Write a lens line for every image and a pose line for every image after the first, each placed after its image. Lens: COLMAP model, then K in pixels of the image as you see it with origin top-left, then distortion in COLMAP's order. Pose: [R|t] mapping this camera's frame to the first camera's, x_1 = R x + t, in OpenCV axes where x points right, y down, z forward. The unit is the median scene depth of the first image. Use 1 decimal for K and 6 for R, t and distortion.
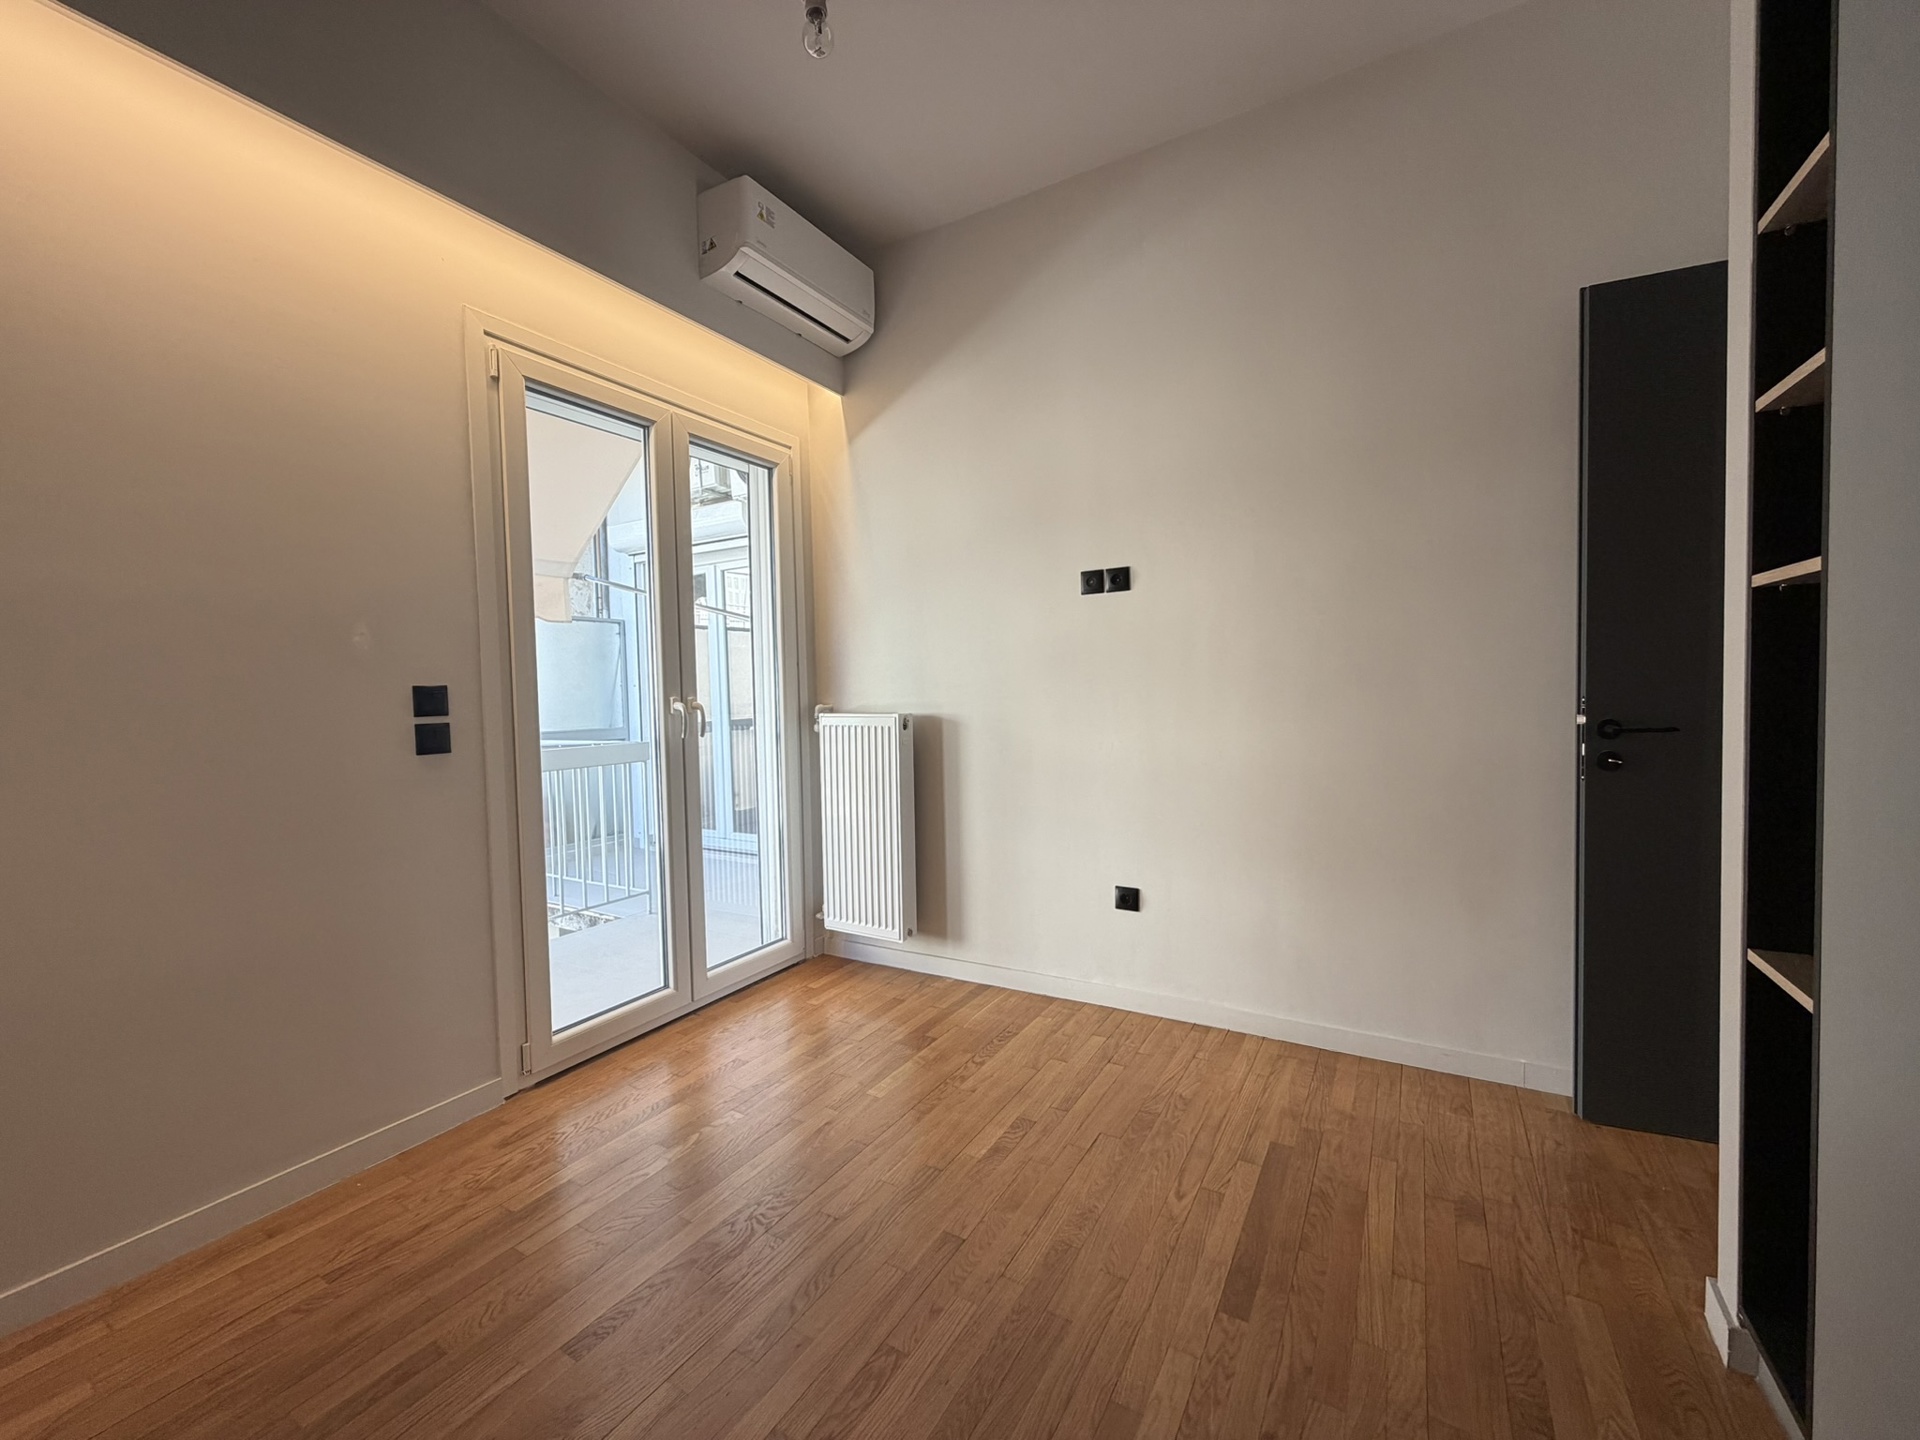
lens RADIAL K [[763.4, 0, 955.0], [0, 763.4, 718.9], [0, 0, 1]] dist [0.001197, -0.000405]
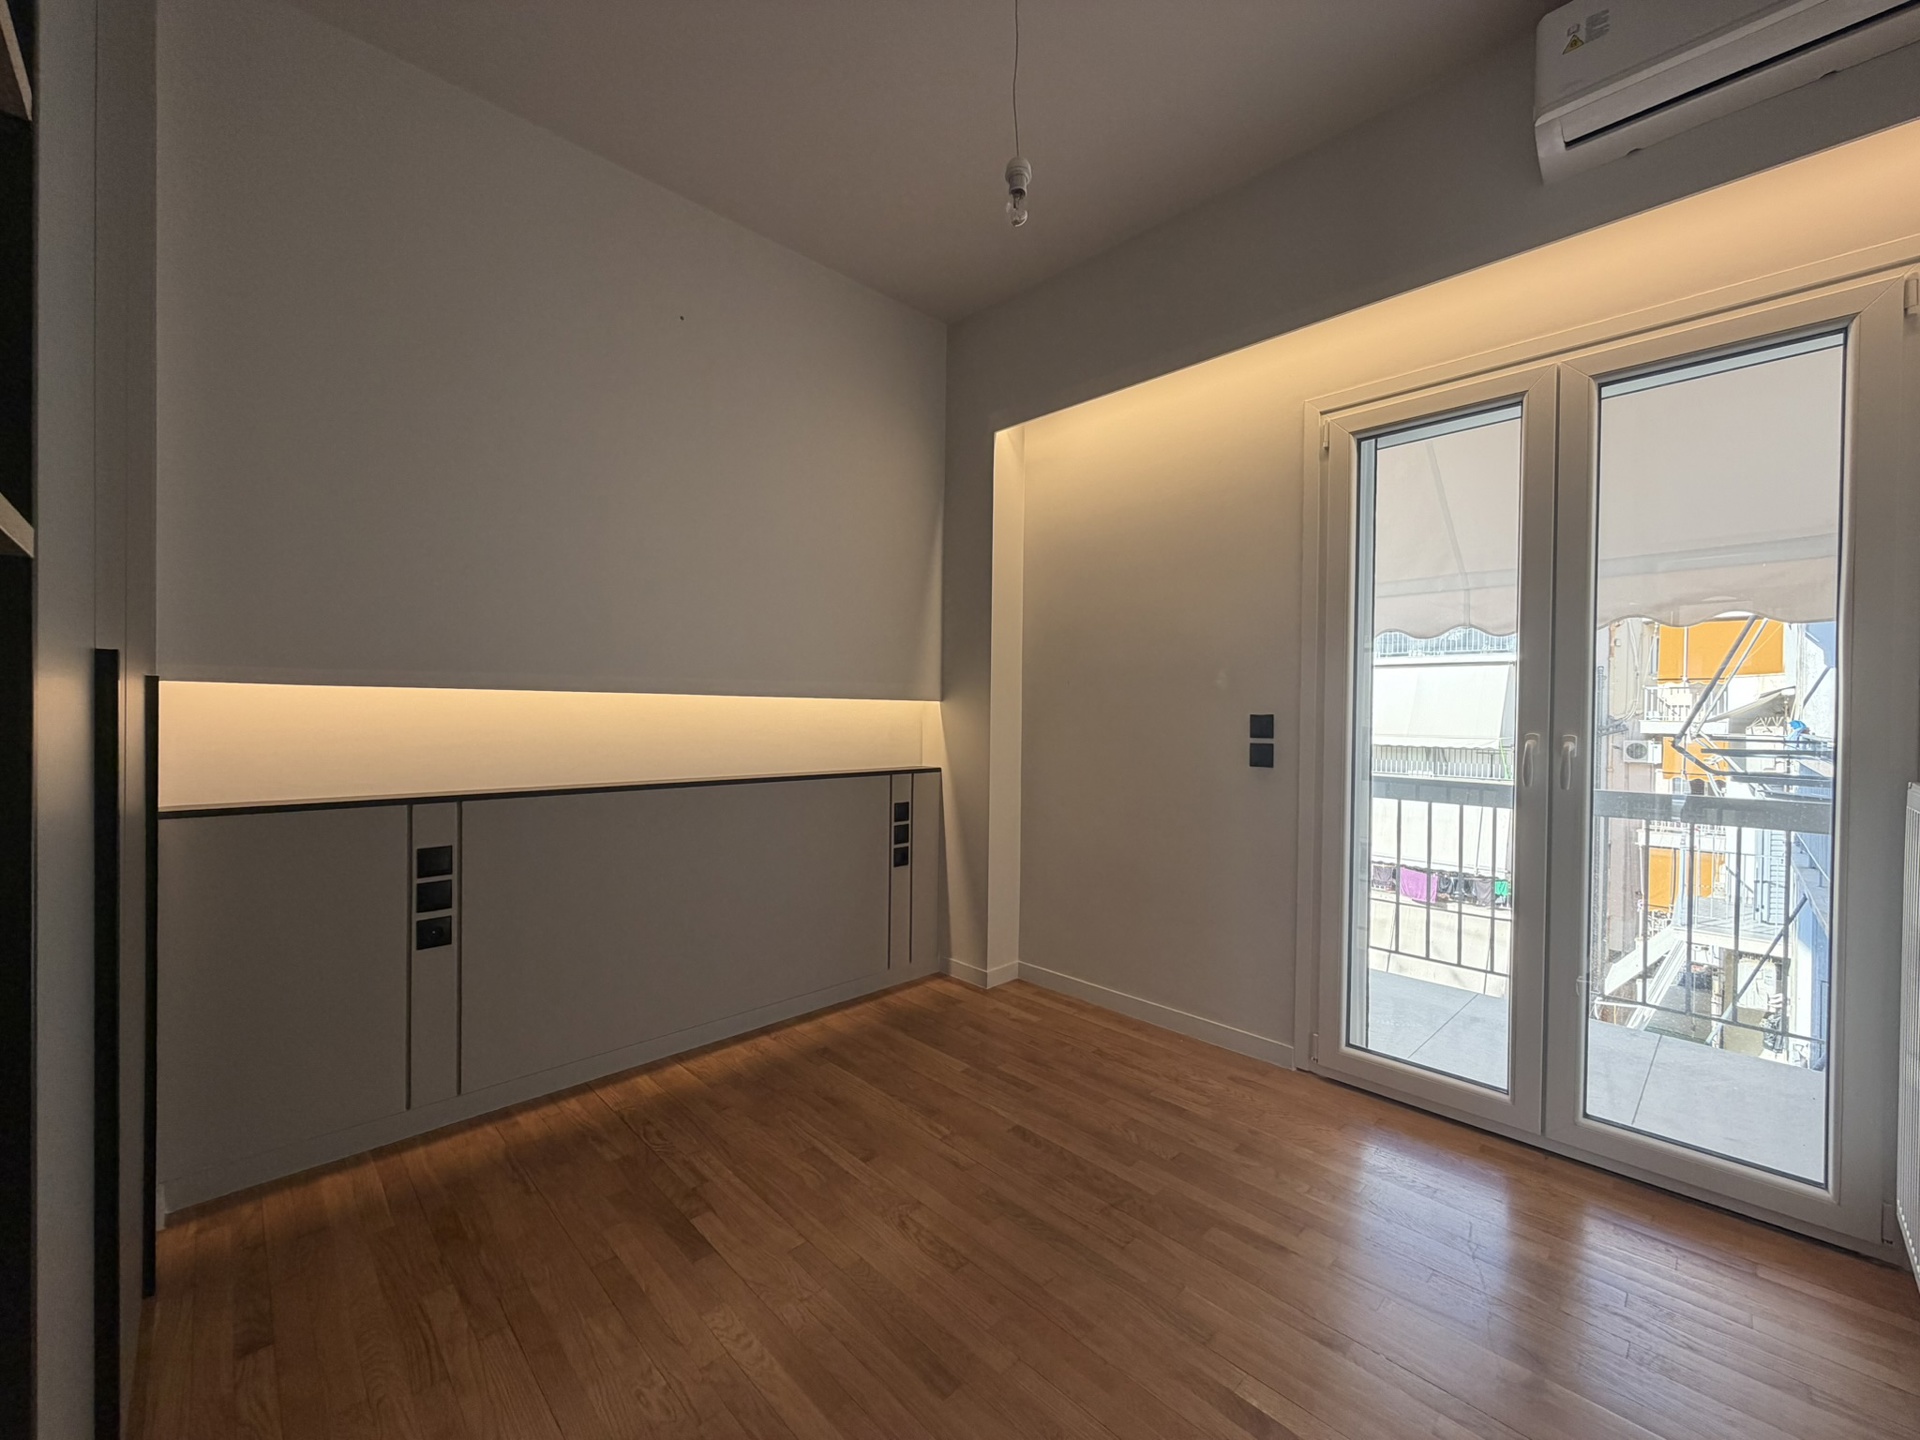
lens RADIAL K [[763.4, 0, 955.0], [0, 763.4, 718.9], [0, 0, 1]] dist [0.001197, -0.000405]
pose [[-0.253472, 0.030767, -0.966853, 0.670407], [-0.041058, 0.998251, 0.042530, -0.066063], [0.966471, 0.050478, -0.251766, 0.775768]]
